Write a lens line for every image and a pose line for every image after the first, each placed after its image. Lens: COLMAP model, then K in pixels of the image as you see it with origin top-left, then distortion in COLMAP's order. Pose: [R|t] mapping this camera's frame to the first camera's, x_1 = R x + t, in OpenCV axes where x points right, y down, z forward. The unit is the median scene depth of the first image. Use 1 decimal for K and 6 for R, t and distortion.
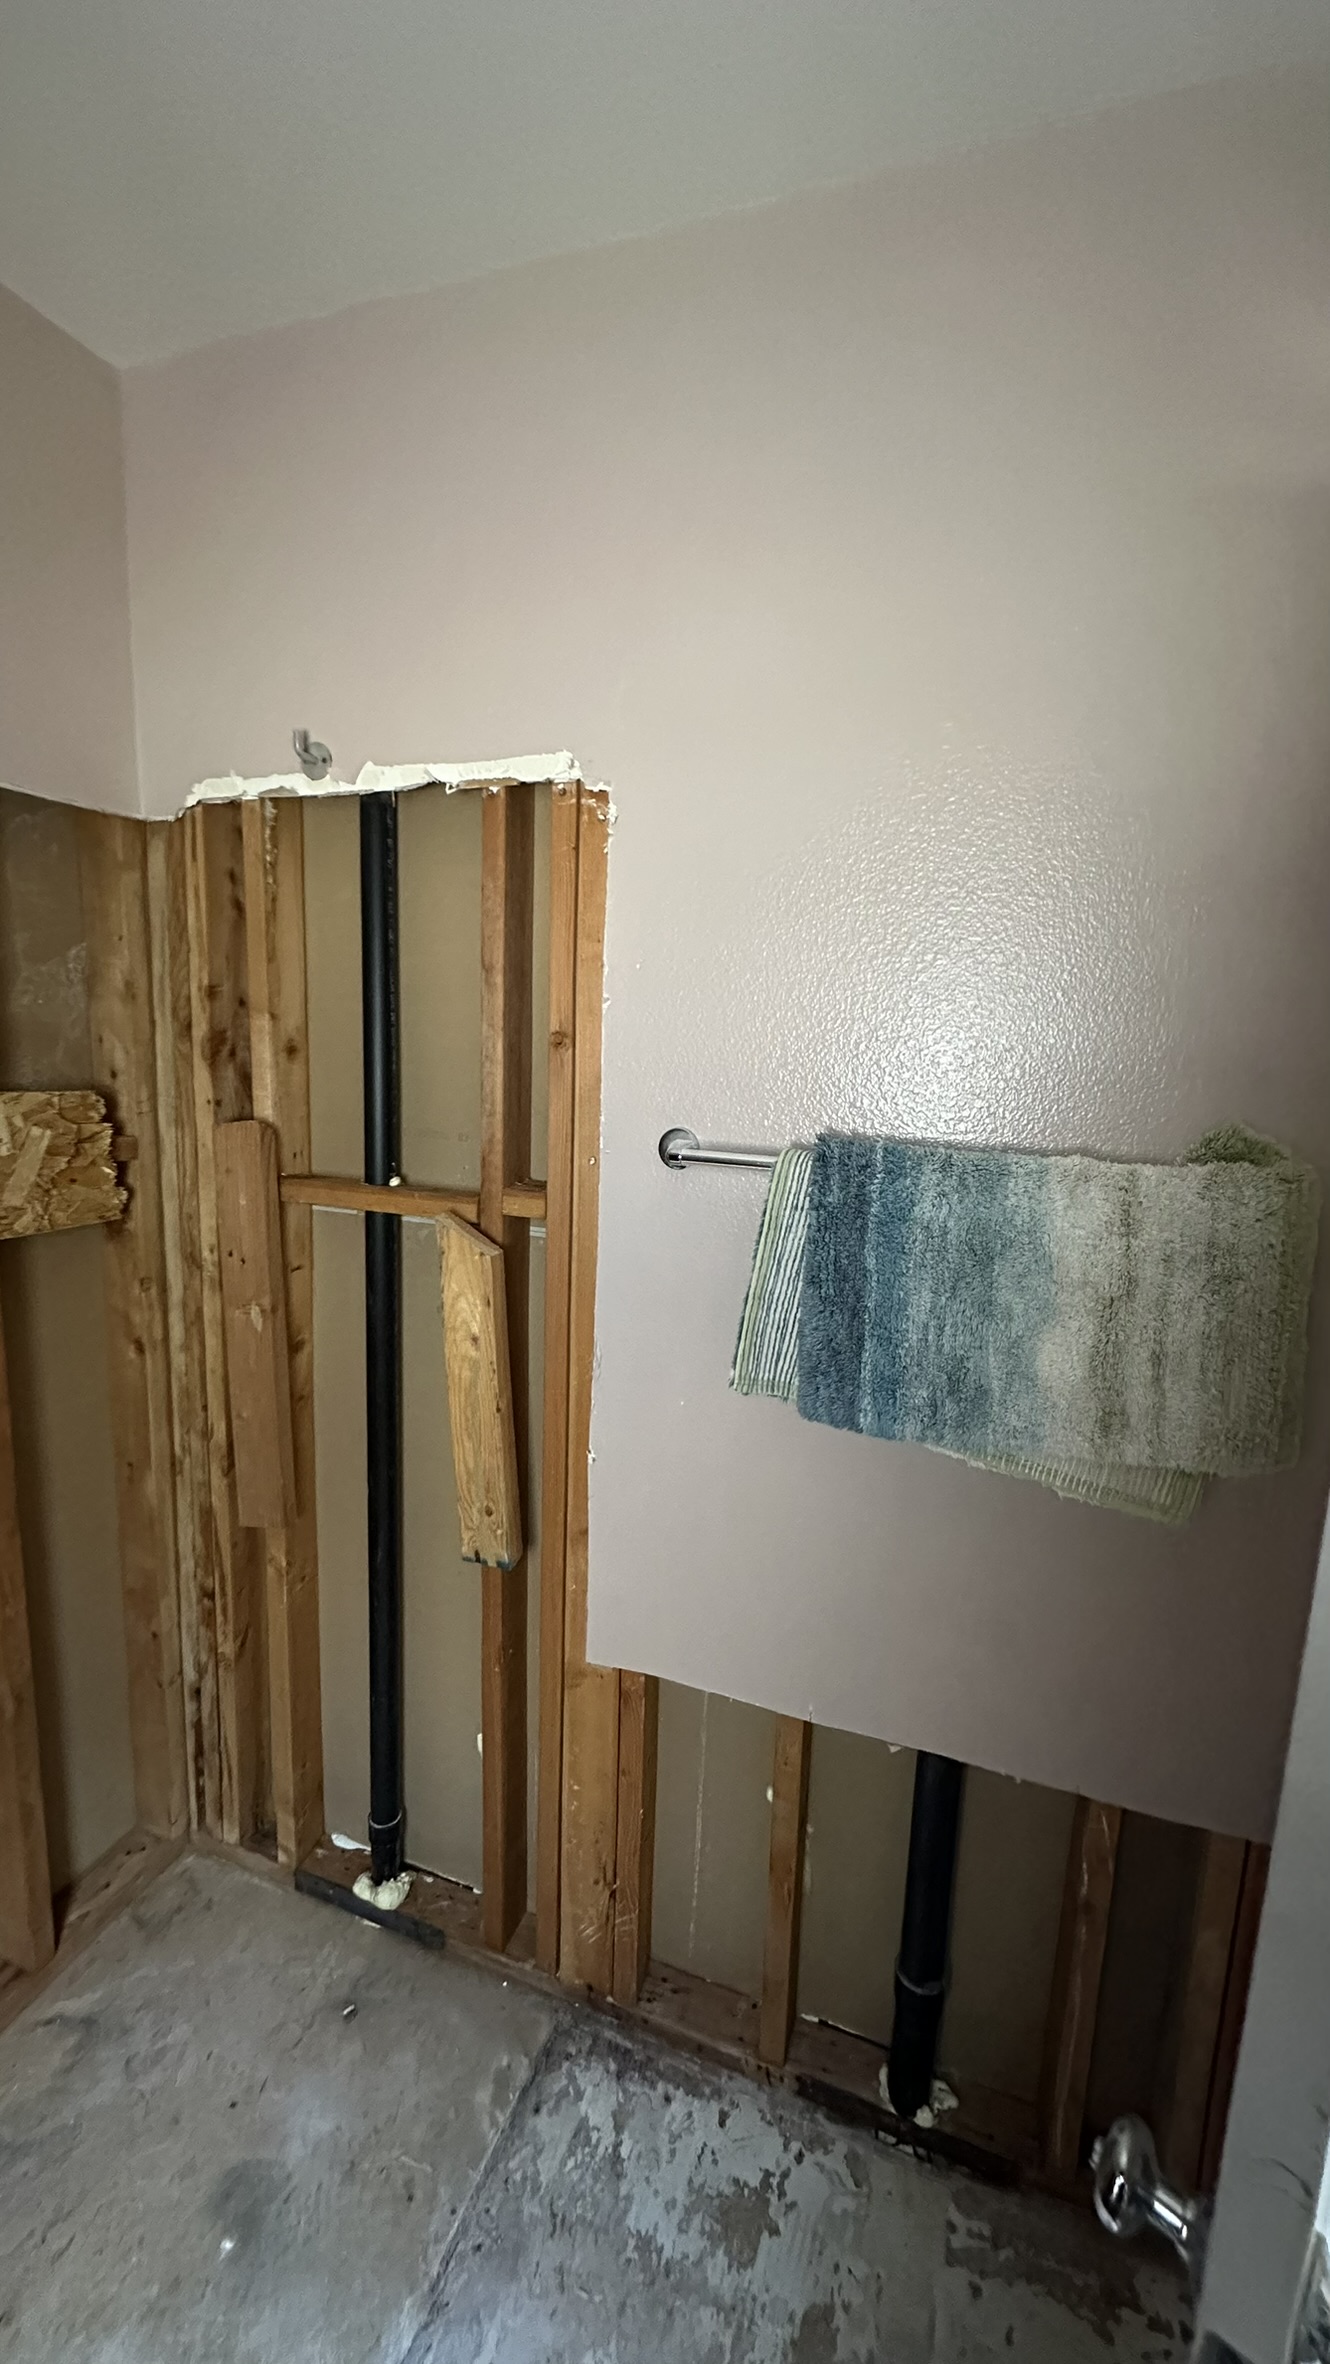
lens RADIAL K [[941.0, 0, 660.2], [0, 941.0, 1186.5], [0, 0, 1]] dist [-0.005495, 0.001569]
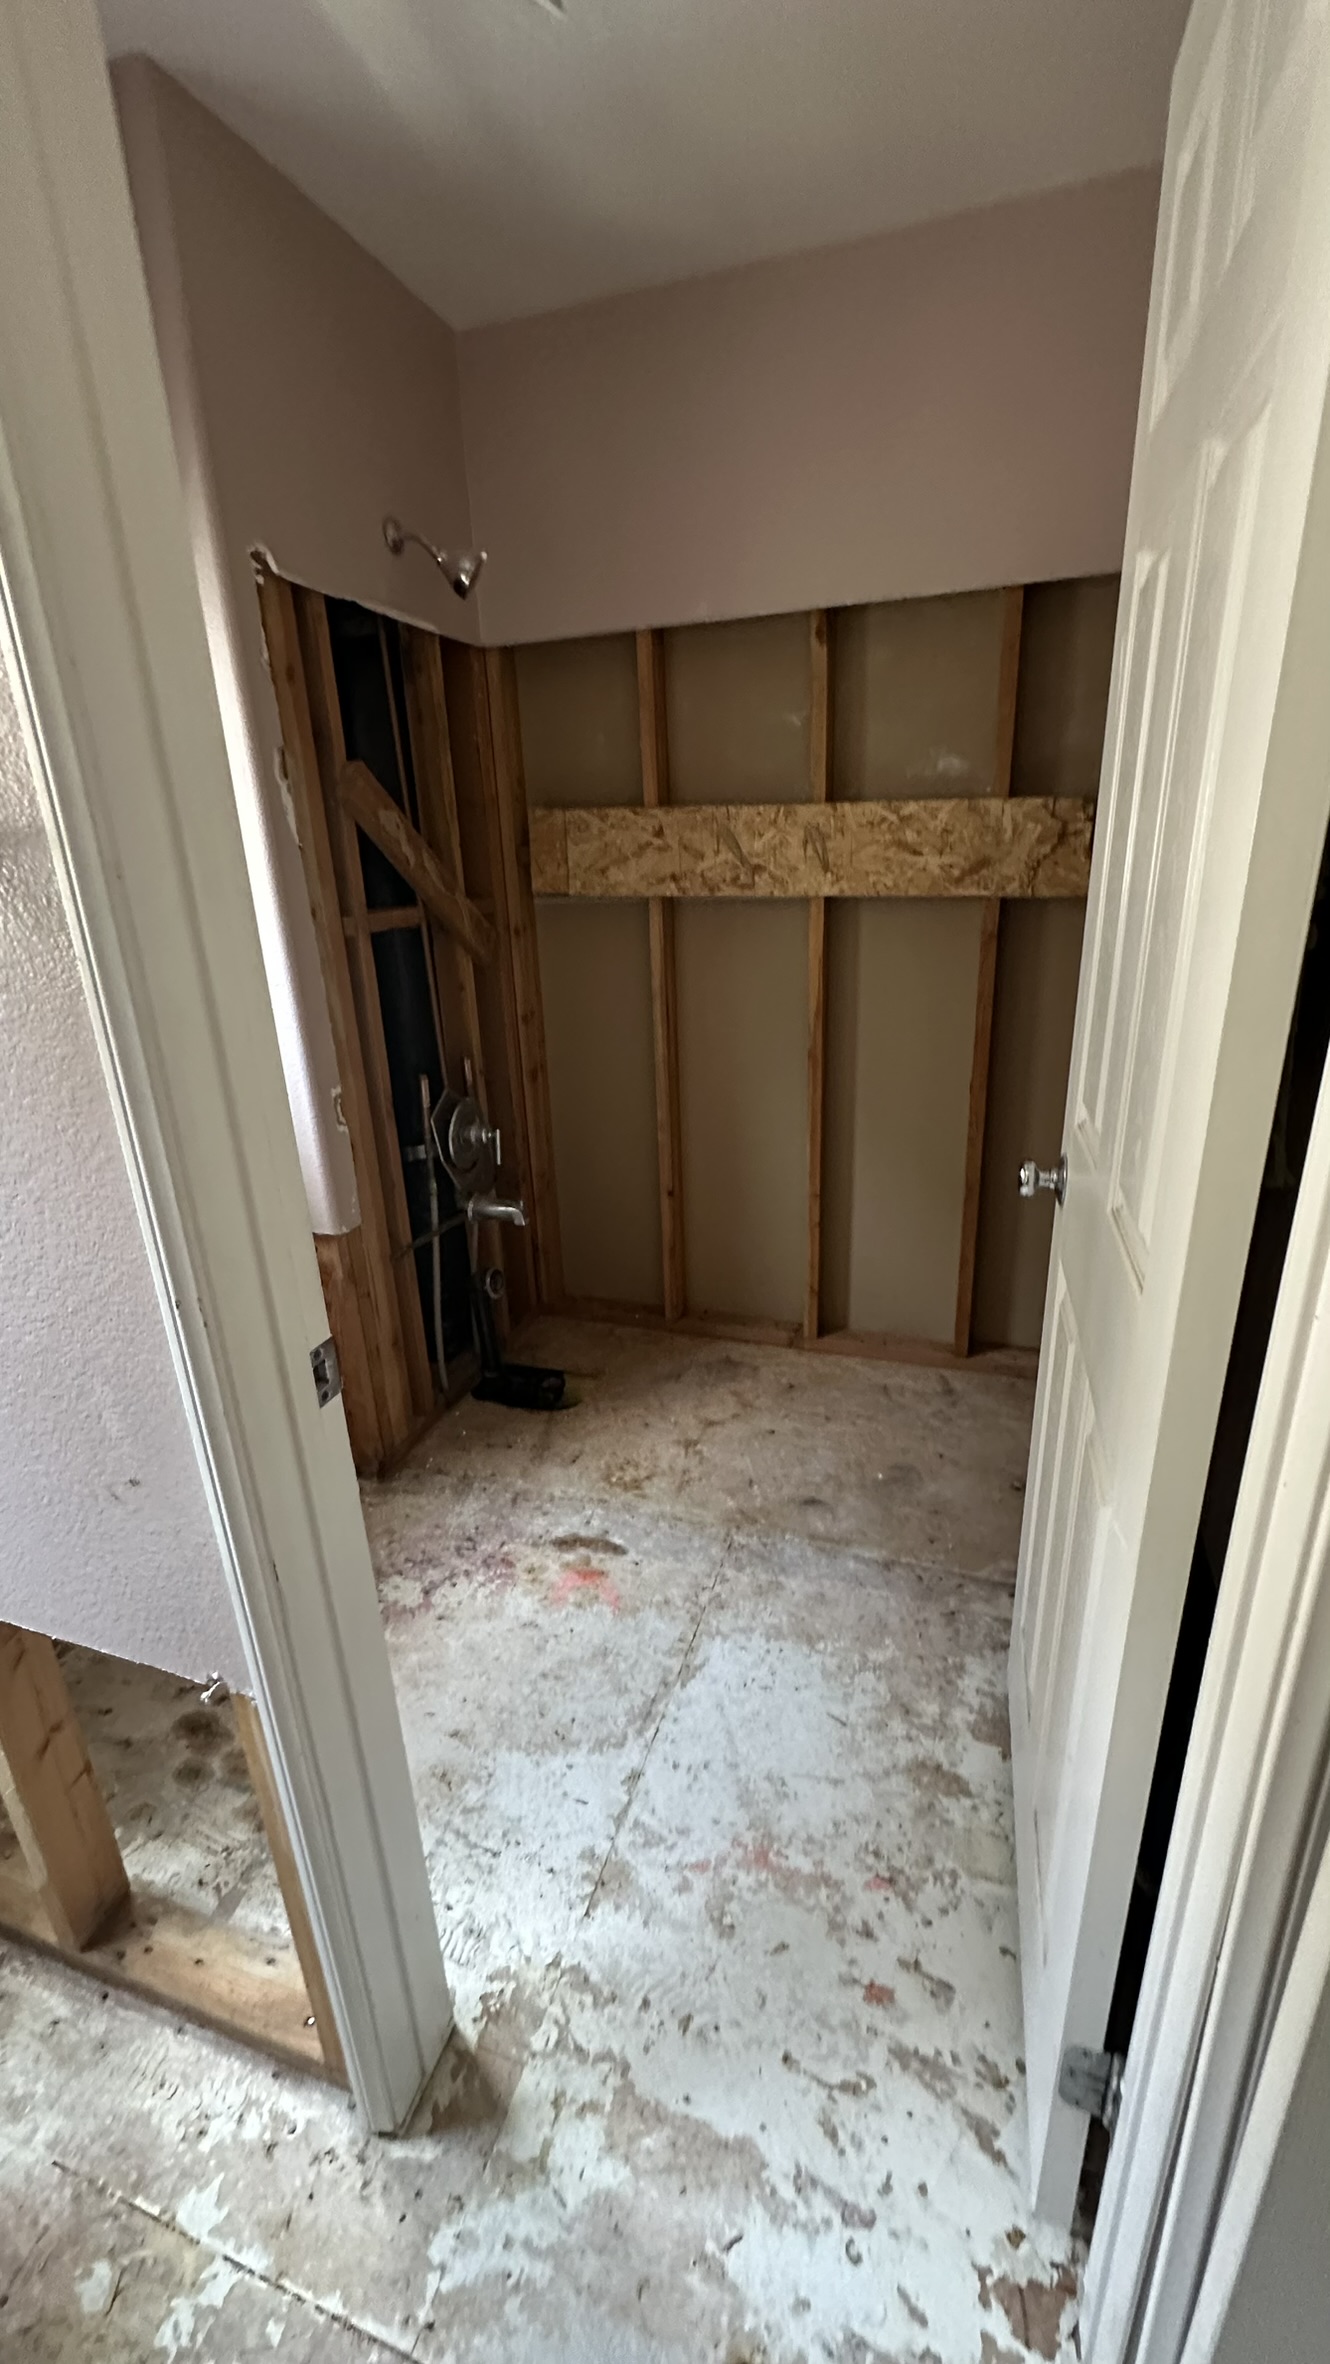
lens RADIAL K [[941.0, 0, 662.8], [0, 941.0, 1182.8], [0, 0, 1]] dist [-0.005495, 0.001569]
pose [[0.016628, 0.301637, -0.953278, 0.905377], [-0.121505, 0.946953, 0.297517, 0.103940], [0.992452, 0.110881, 0.052397, 0.369974]]
